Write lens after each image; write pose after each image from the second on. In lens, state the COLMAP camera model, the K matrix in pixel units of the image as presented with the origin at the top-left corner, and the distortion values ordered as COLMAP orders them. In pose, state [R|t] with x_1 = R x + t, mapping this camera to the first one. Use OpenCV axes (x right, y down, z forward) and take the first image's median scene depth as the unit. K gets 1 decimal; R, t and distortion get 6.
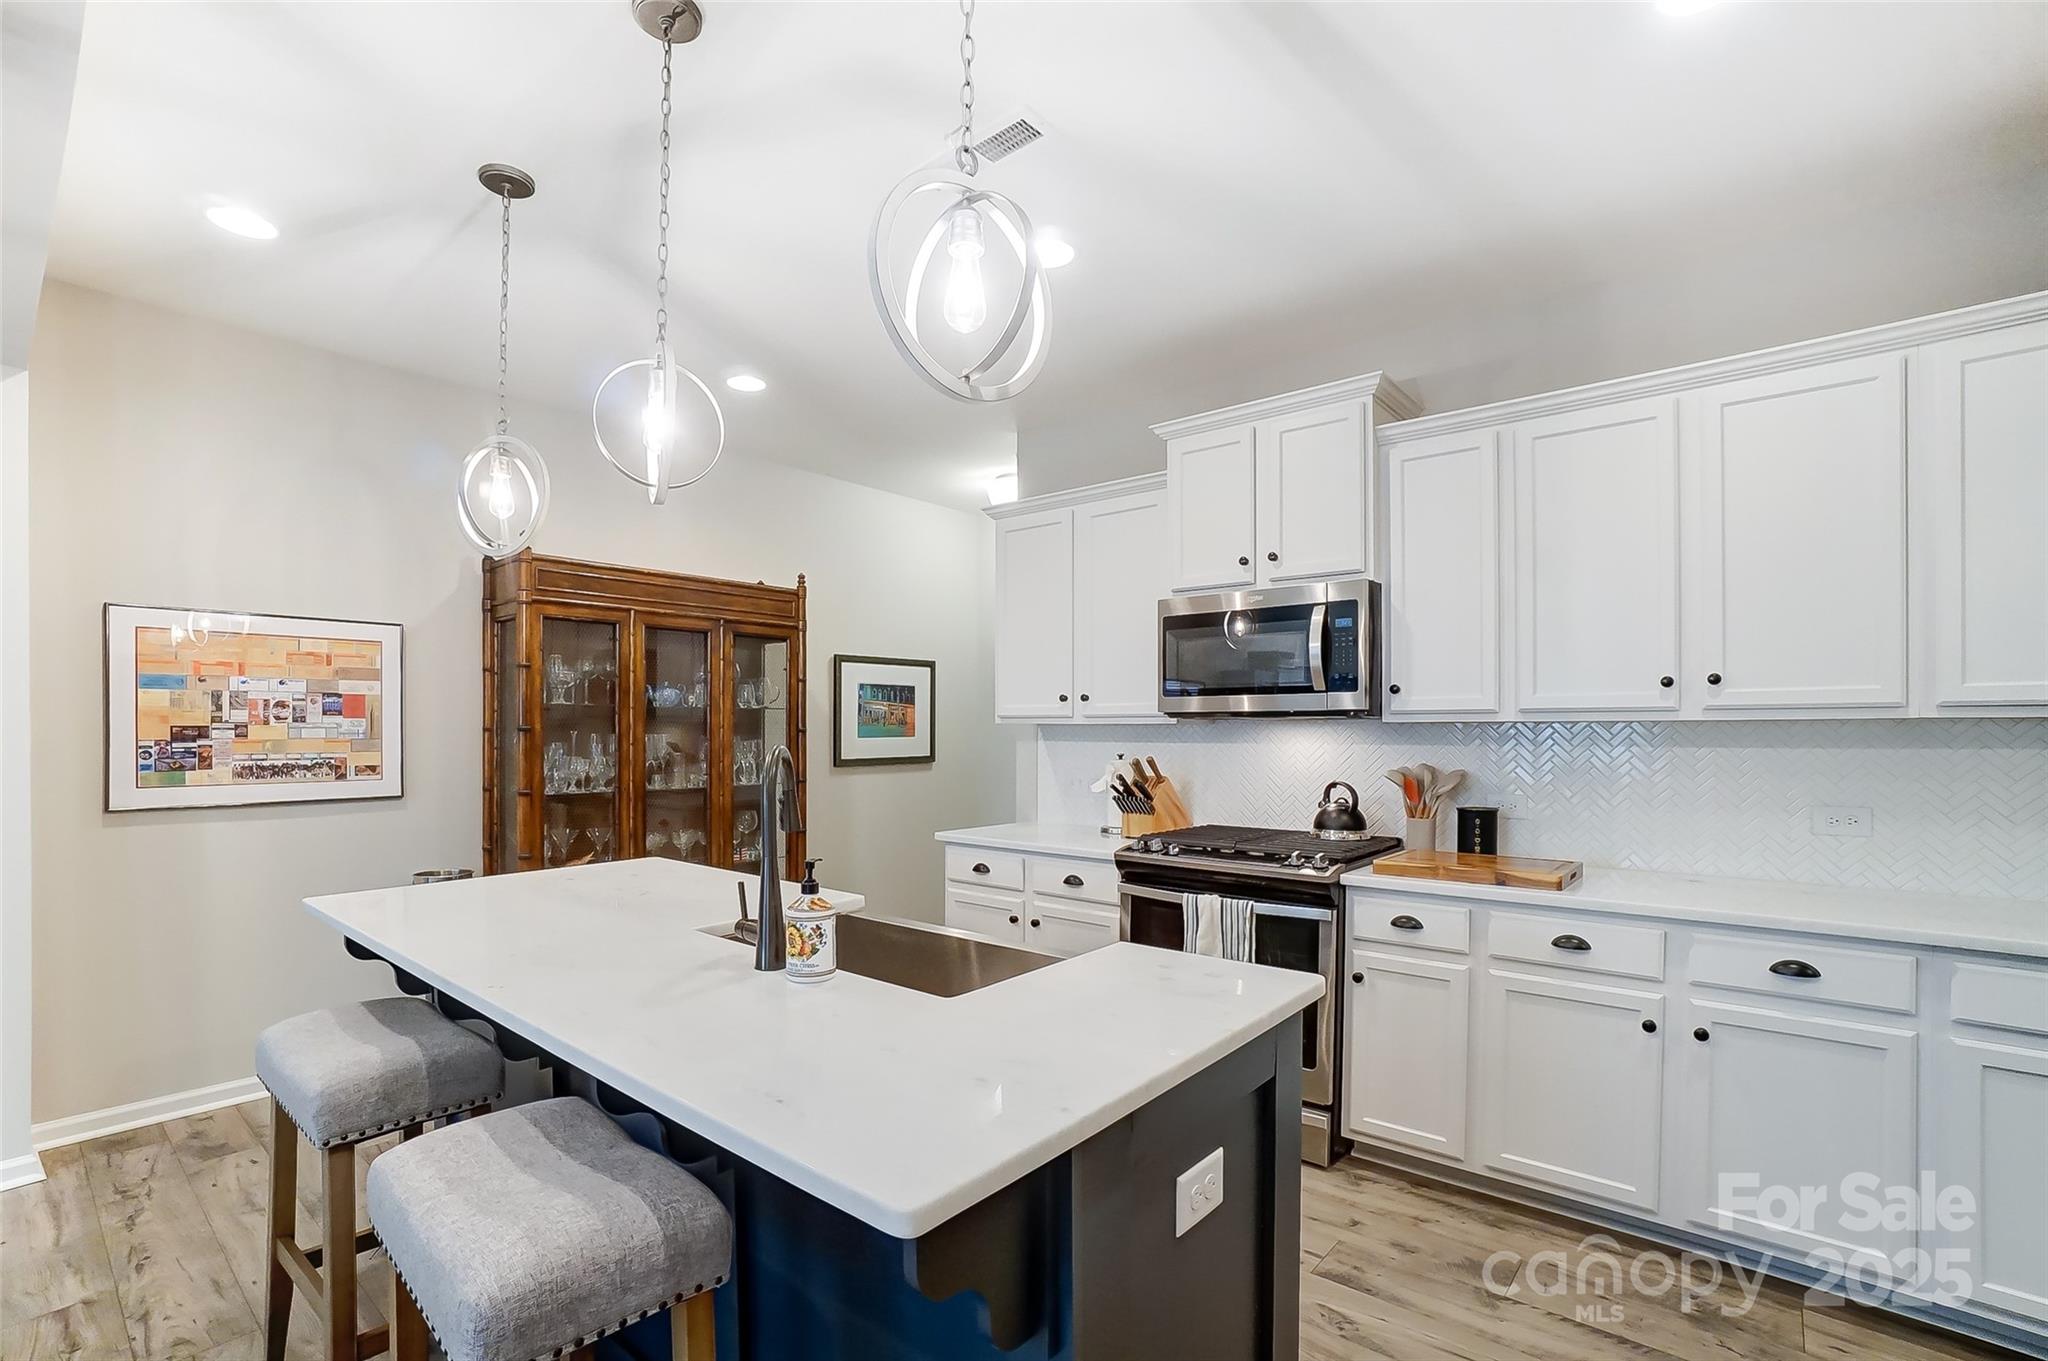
lens RADIAL K [[909.8, 0, 1074.1], [0, 909.8, 731.0], [0, 0, 1]] dist [-0.037671, 0.006906]
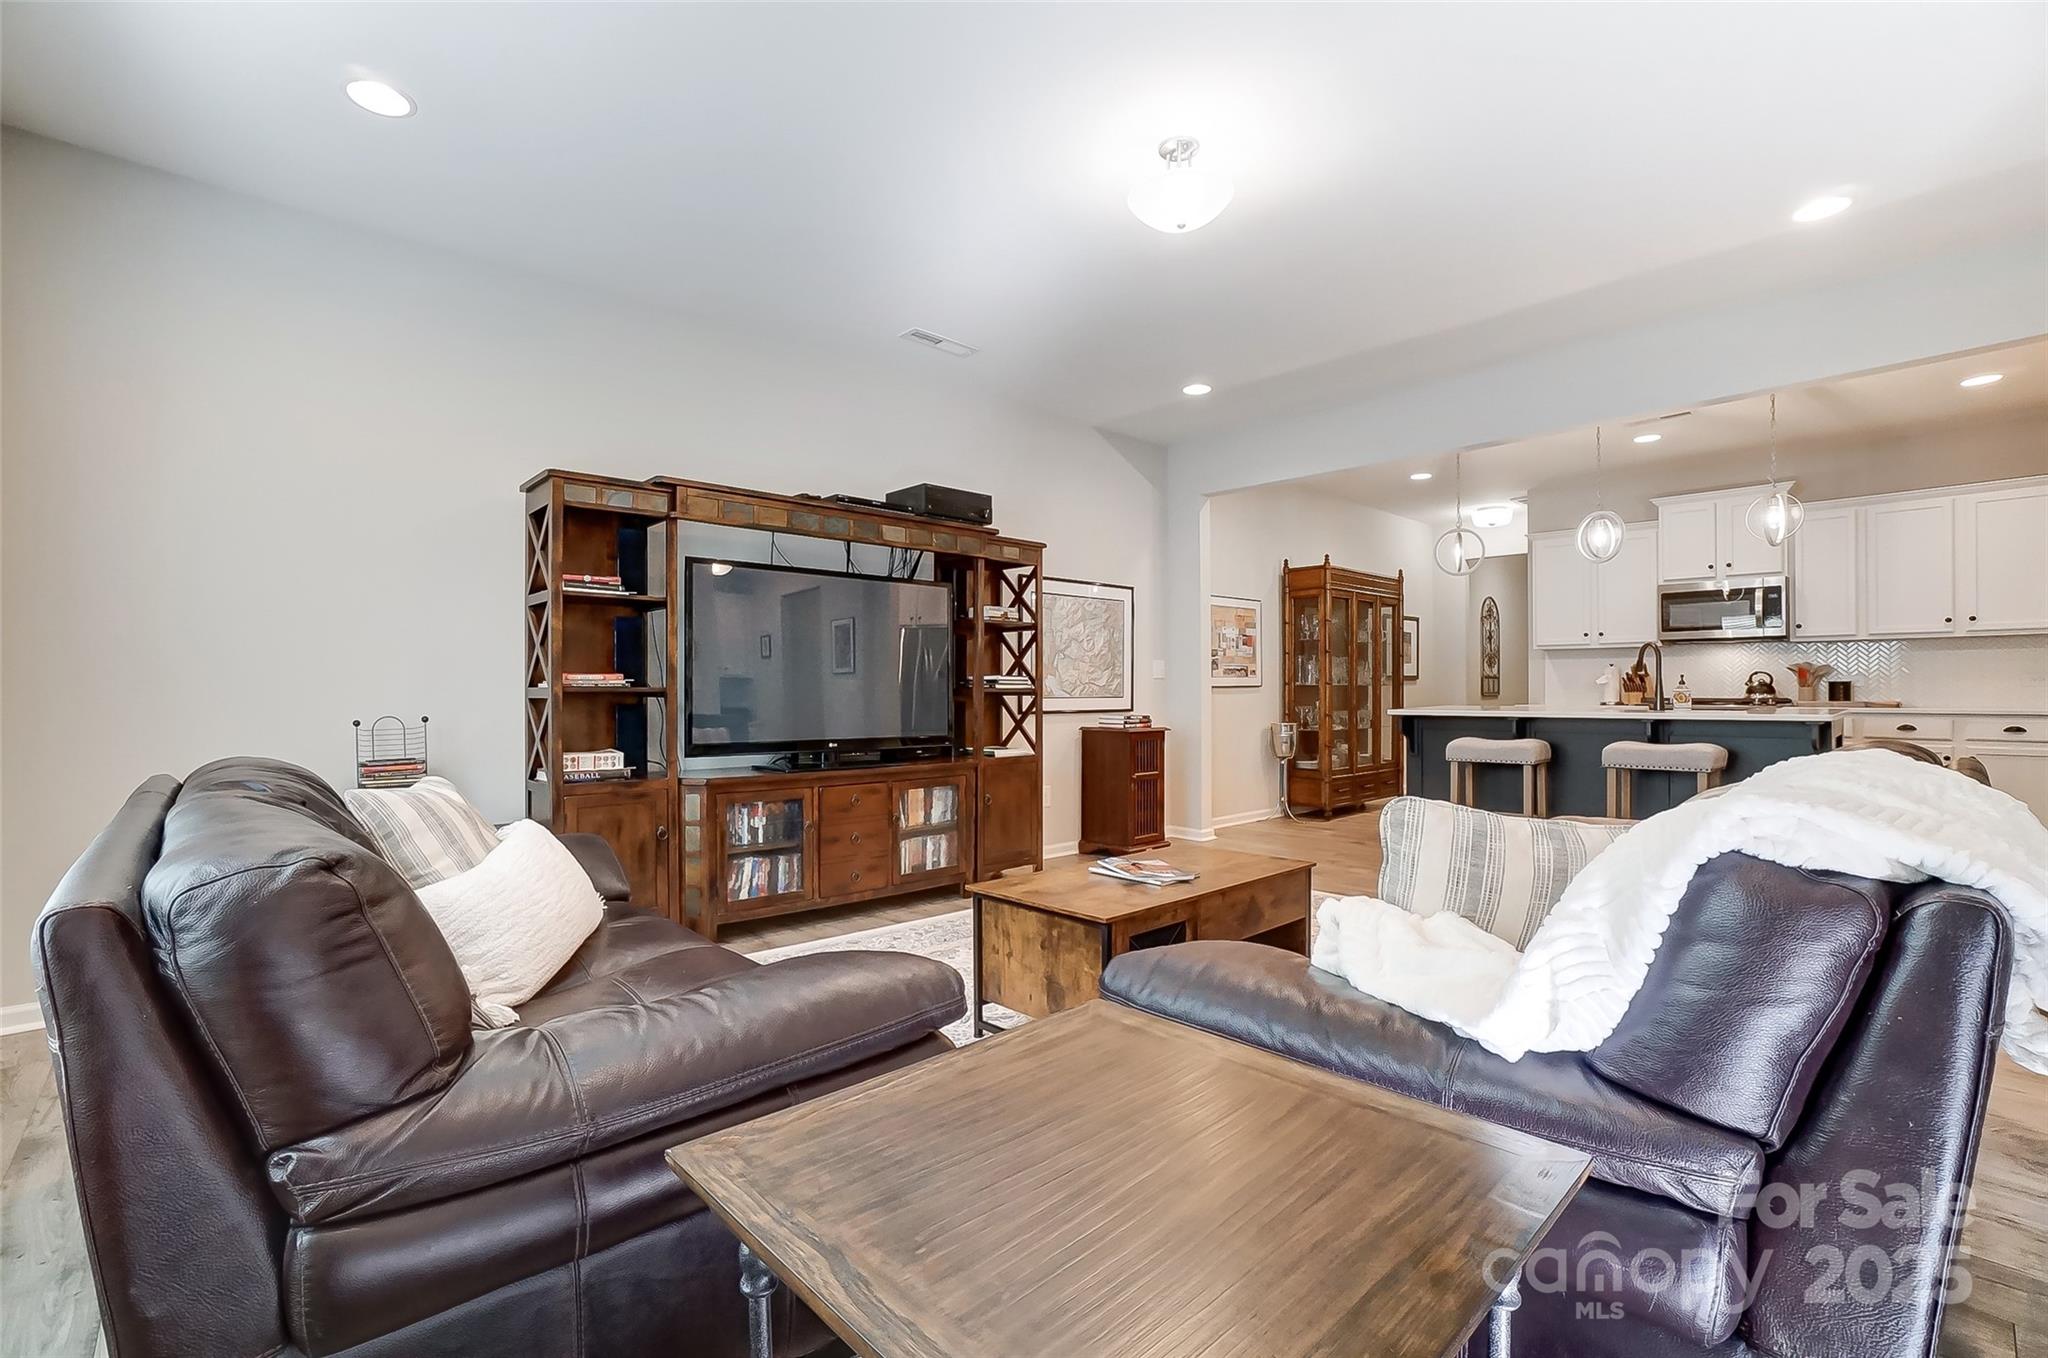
lens RADIAL K [[909.8, 0, 1035.9], [0, 909.8, 681.6], [0, 0, 1]] dist [-0.037671, 0.006906]
pose [[0.993922, -0.007577, -0.109824, -1.143304], [0.006694, 0.999942, -0.008408, 0.085598], [0.109881, 0.007622, 0.993916, -1.221612]]
